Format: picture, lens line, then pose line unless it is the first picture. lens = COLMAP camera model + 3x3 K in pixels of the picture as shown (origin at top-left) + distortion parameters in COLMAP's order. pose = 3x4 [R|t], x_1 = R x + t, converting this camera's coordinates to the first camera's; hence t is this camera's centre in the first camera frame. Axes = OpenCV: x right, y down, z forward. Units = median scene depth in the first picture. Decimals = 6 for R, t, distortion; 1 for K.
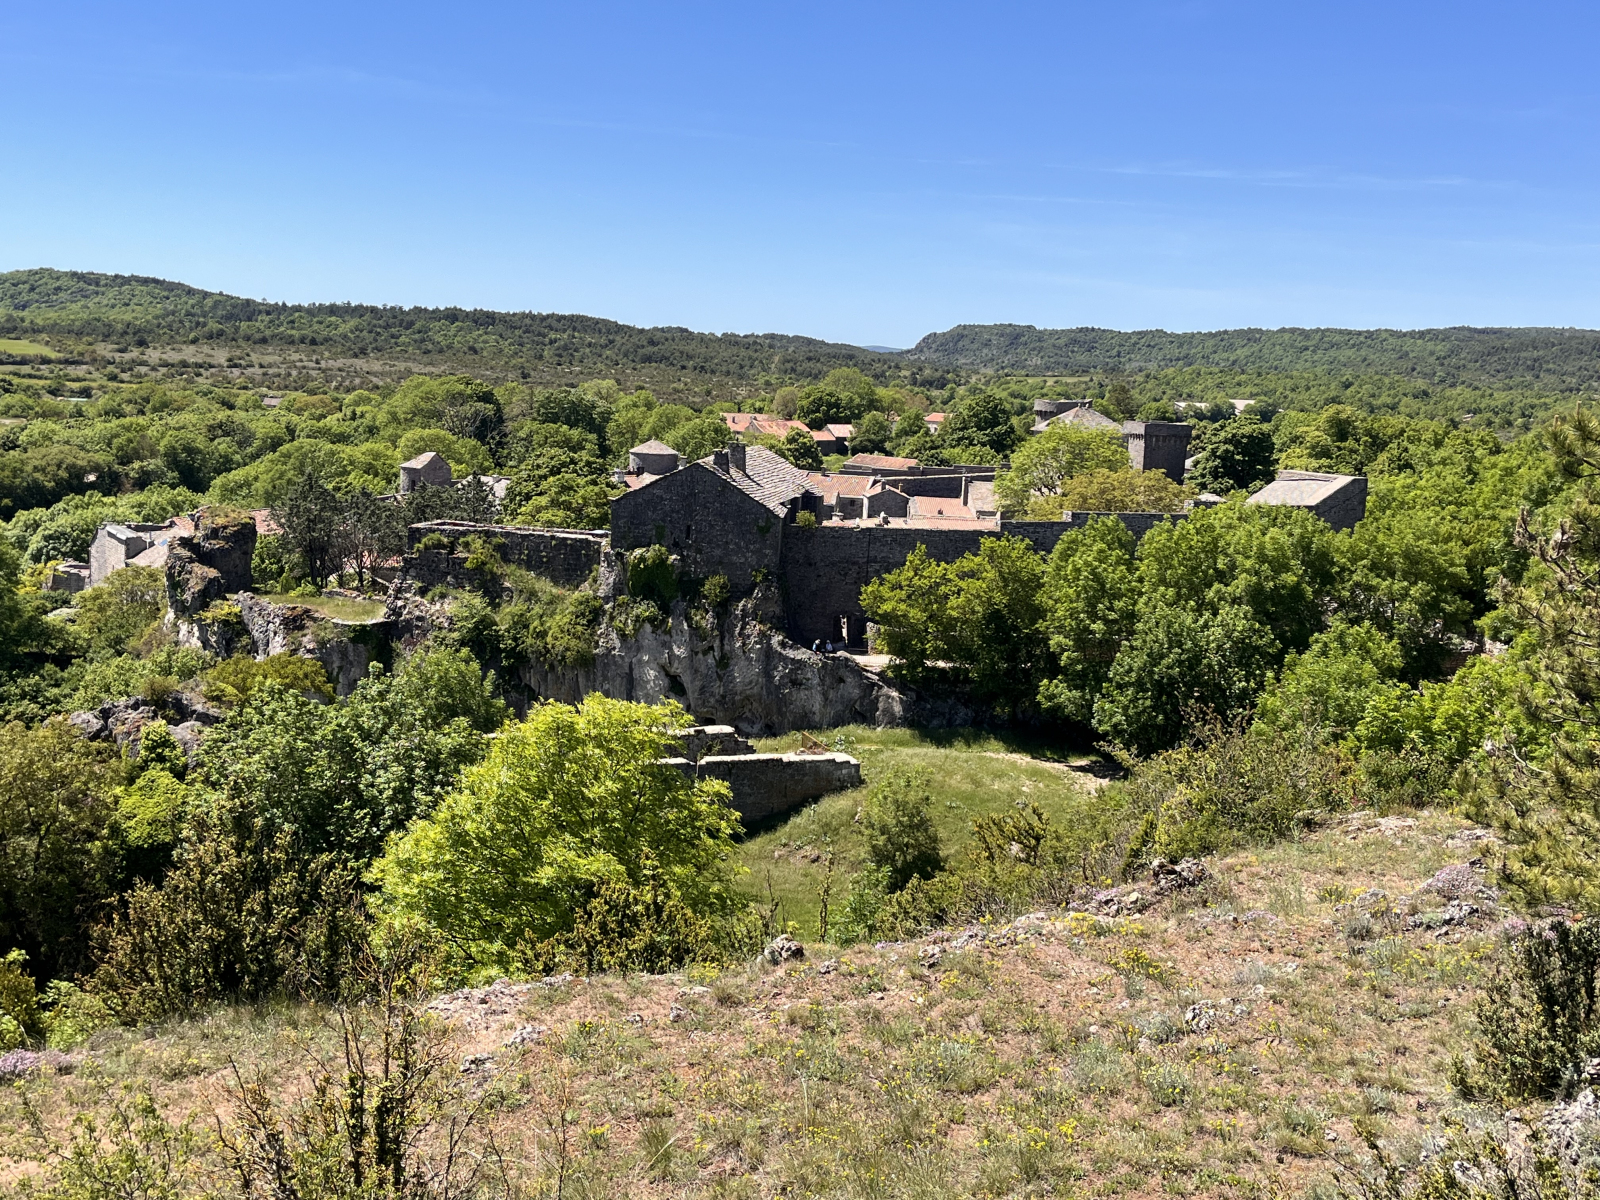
lens RADIAL K [[1682.5, 0, 808.0], [0, 1682.5, 603.9], [0, 0, 1]] dist [0.015525, 0.000000]
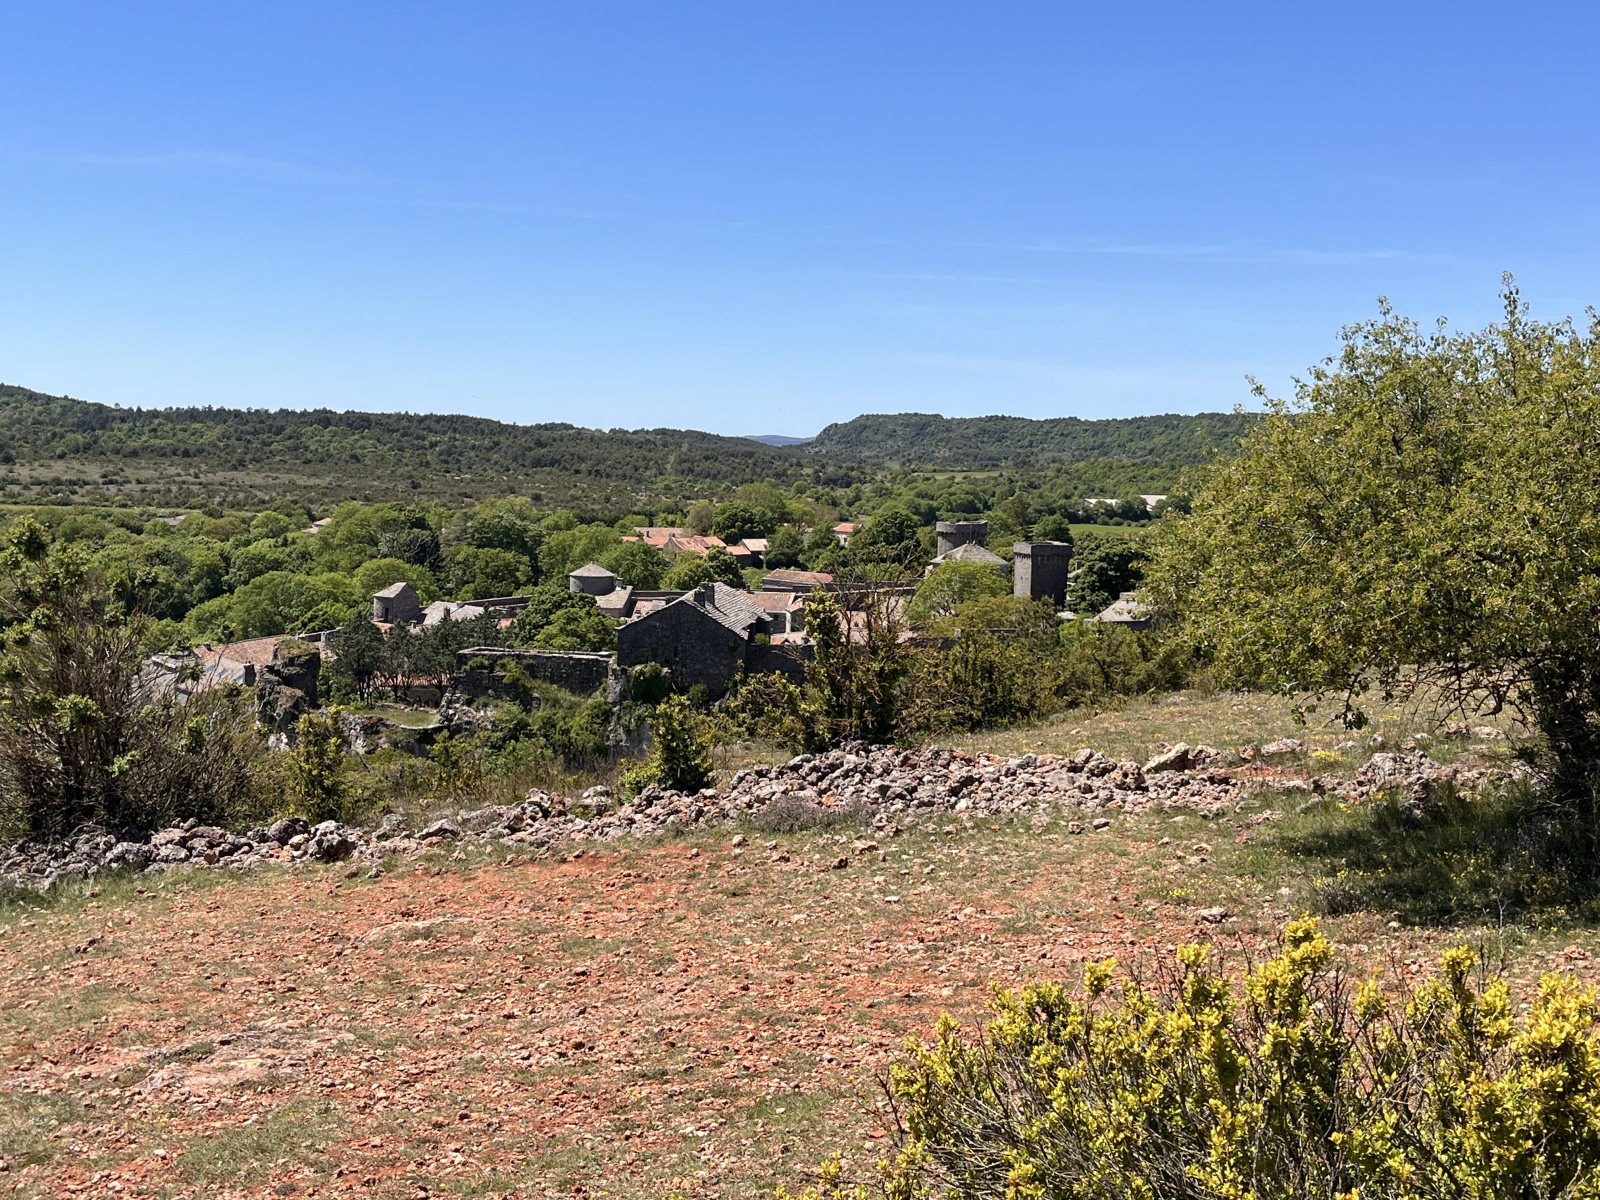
lens RADIAL K [[1870.2, 0, 795.1], [0, 1870.2, 602.9], [0, 0, 1]] dist [0.082900, 0.000000]
pose [[0.998413, -0.023165, 0.051339, -0.018165], [0.026252, 0.997835, -0.060297, 0.003710], [-0.049831, 0.061550, 0.996859, -0.171487]]
